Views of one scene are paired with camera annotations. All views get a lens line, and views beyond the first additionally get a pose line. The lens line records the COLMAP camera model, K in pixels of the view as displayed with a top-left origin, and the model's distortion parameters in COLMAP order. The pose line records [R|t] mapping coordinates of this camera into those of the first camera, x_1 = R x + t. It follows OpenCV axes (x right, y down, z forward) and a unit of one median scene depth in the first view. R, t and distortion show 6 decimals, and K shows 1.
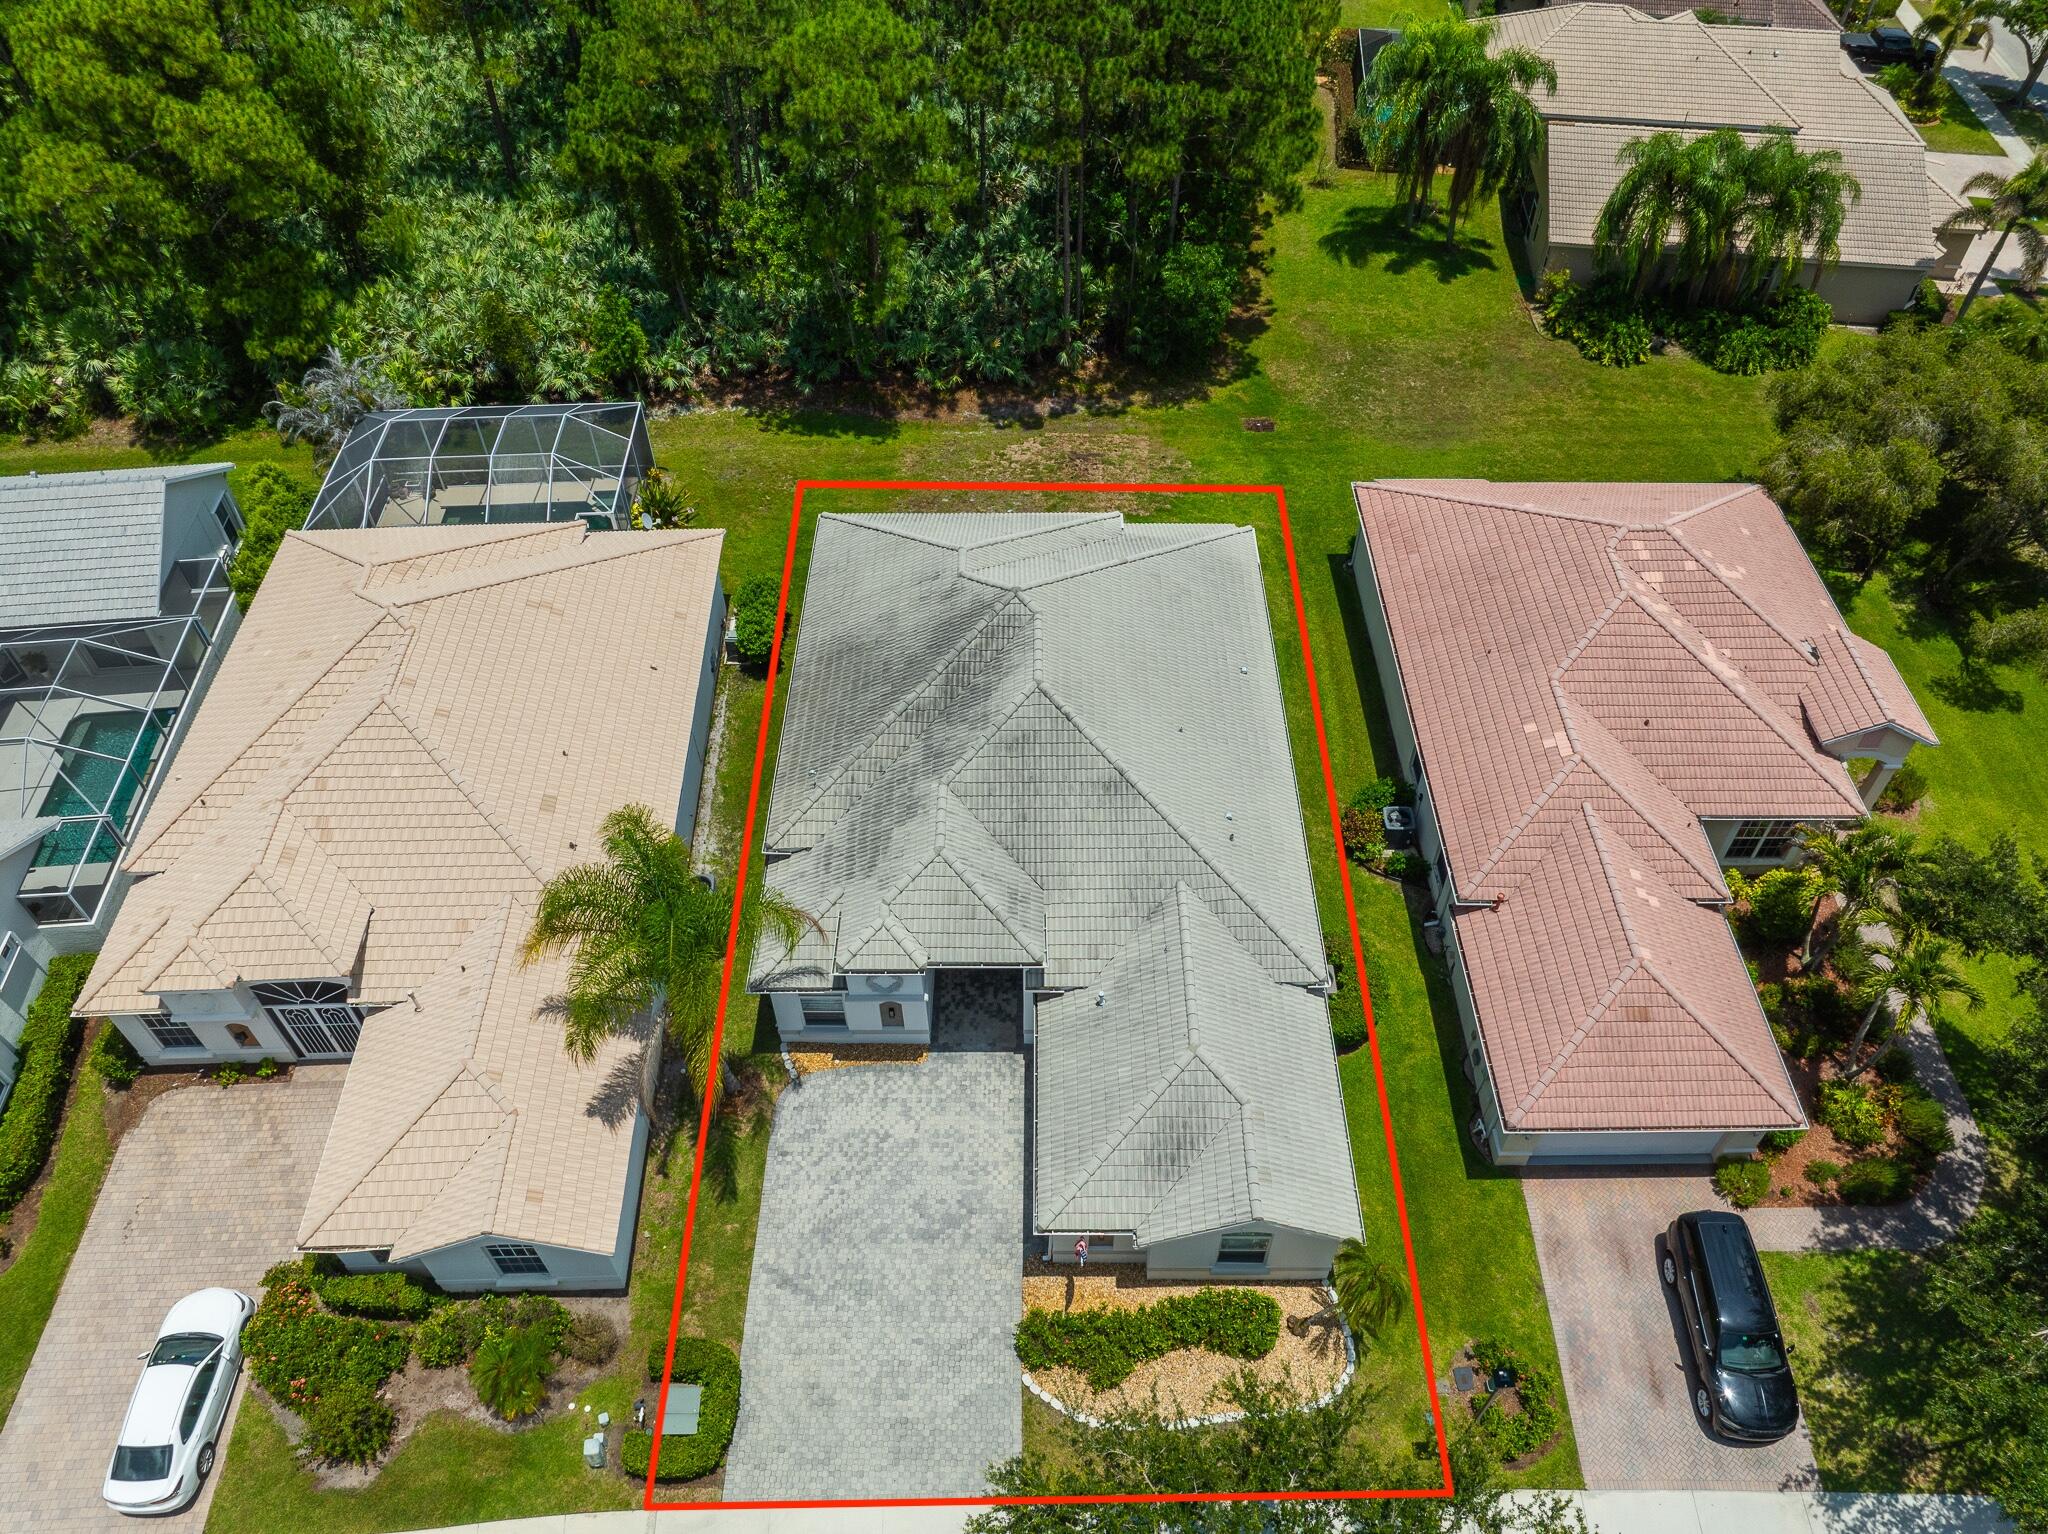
lens RADIAL K [[1411.1, 0, 1023.2], [0, 1411.1, 812.2], [0, 0, 1]] dist [-0.040978, 0.001012]
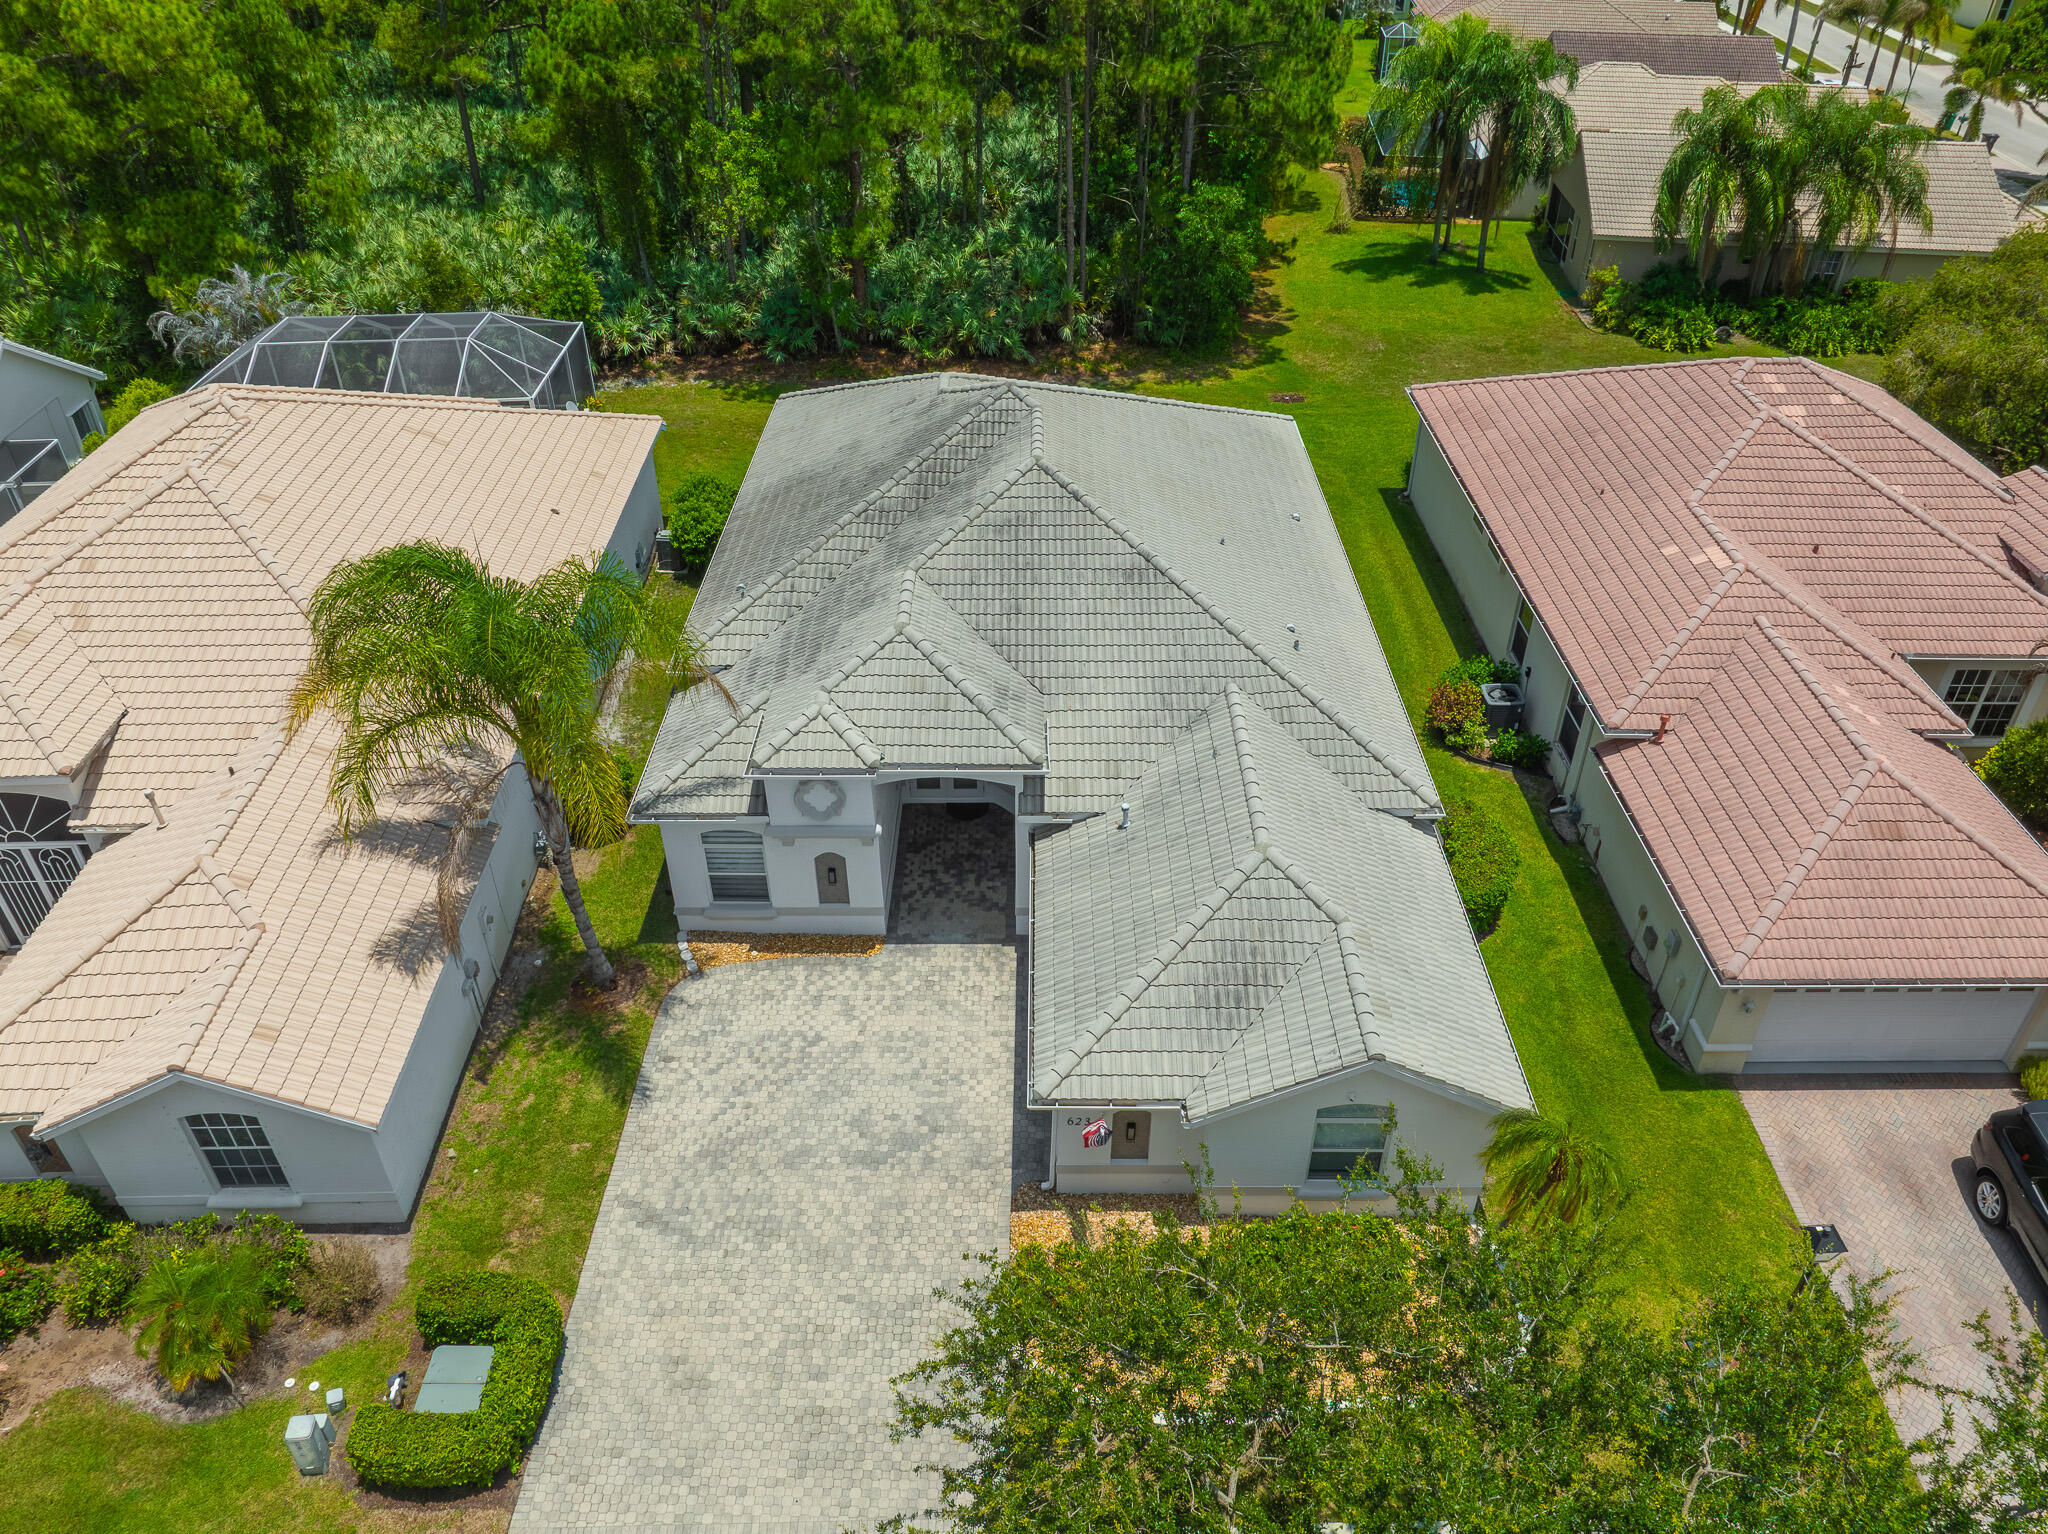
lens RADIAL K [[1455.0, 0, 1024.0], [0, 1455.0, 767.0], [0, 0, 1]] dist [-0.056294, 0.029666]
pose [[0.999987, 0.005065, 0.000657, 0.003865], [-0.004807, 0.976736, -0.214390, 0.250174], [-0.001728, 0.214384, 0.976748, 0.269052]]
